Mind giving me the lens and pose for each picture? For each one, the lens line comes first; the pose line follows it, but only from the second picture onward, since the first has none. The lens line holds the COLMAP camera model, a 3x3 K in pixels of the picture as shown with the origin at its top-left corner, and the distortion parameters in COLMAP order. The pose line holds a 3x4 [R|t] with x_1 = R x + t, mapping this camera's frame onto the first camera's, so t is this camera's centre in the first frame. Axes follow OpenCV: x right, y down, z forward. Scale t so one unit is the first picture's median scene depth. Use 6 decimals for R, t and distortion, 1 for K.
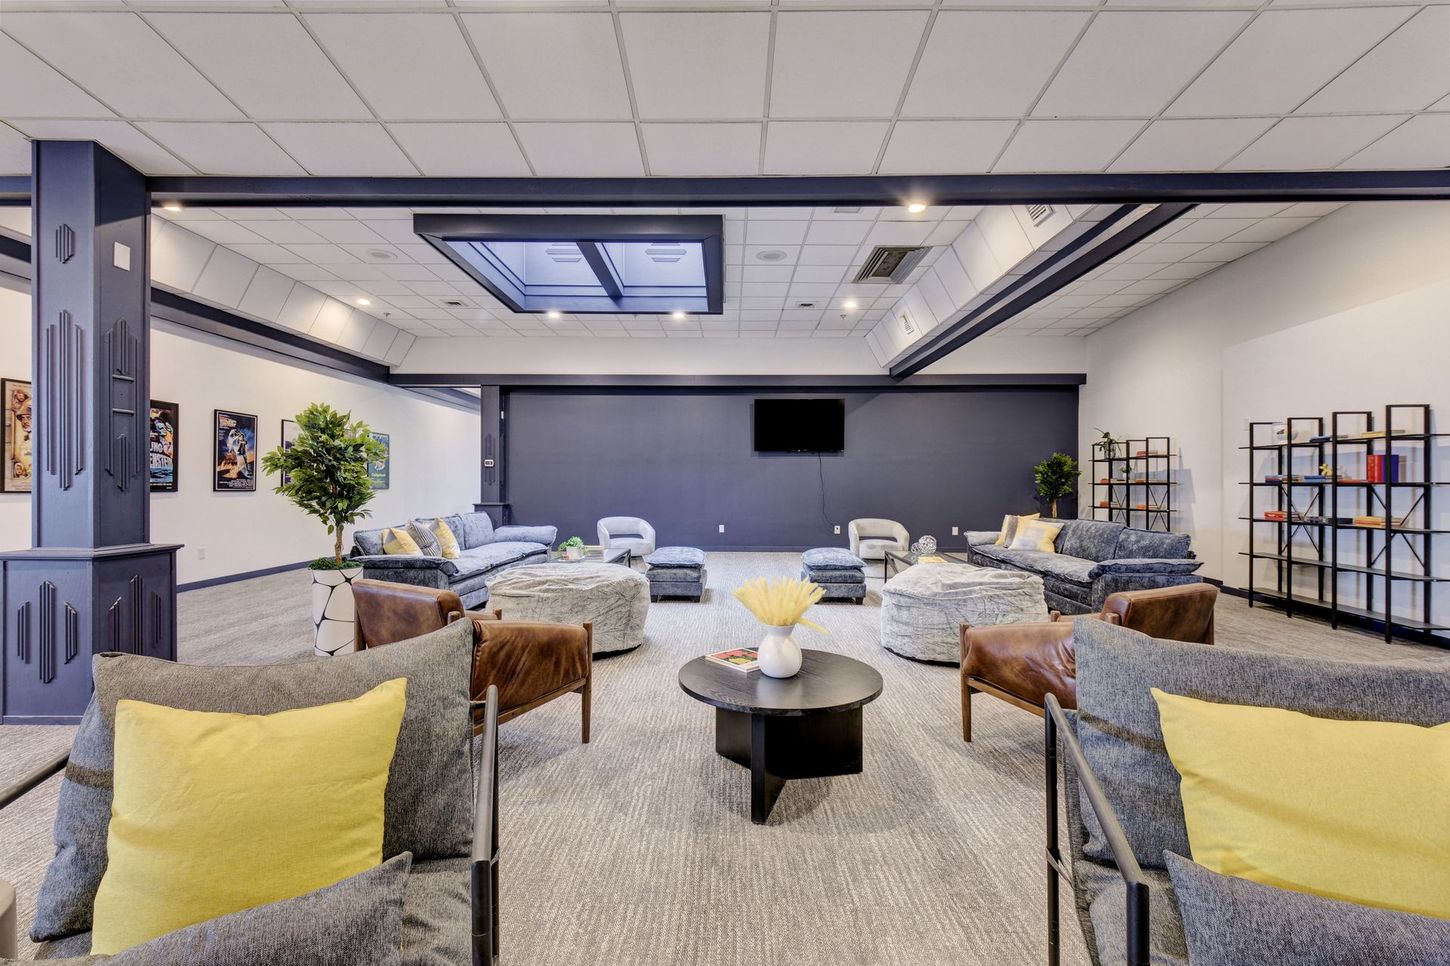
lens RADIAL K [[647.9, 0, 718.3], [0, 647.9, 476.6], [0, 0, 1]] dist [0.008006, -0.003476]
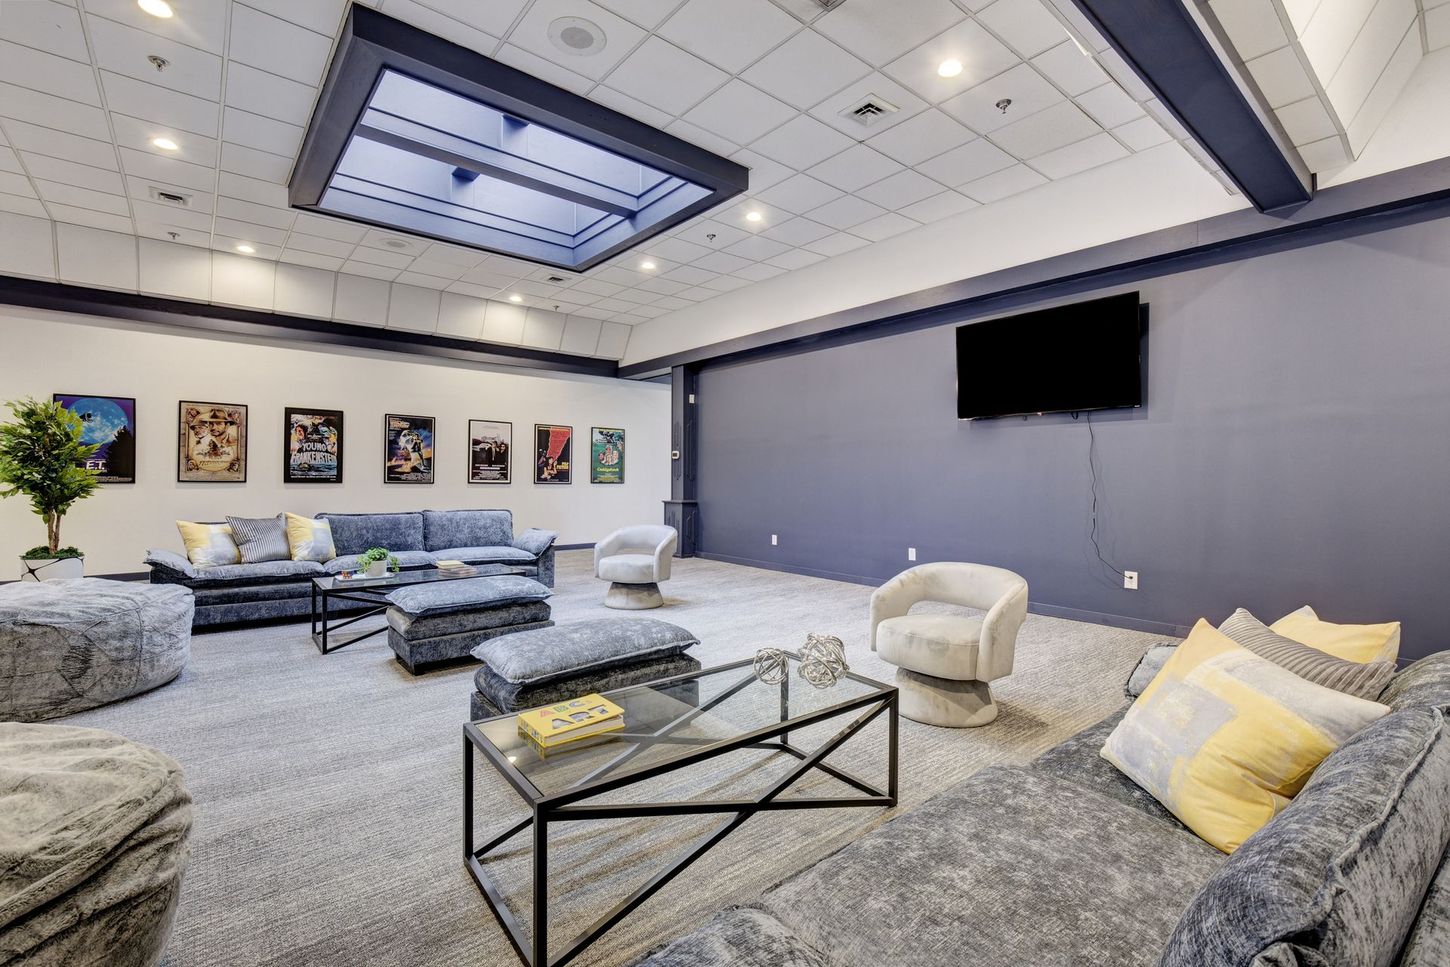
lens RADIAL K [[647.9, 0, 723.1], [0, 647.9, 451.5], [0, 0, 1]] dist [0.008006, -0.003476]
pose [[0.636310, -0.031485, -0.770791, 0.509045], [0.003162, 0.999265, -0.038208, 0.011698], [0.771427, 0.021875, 0.635941, 0.701895]]
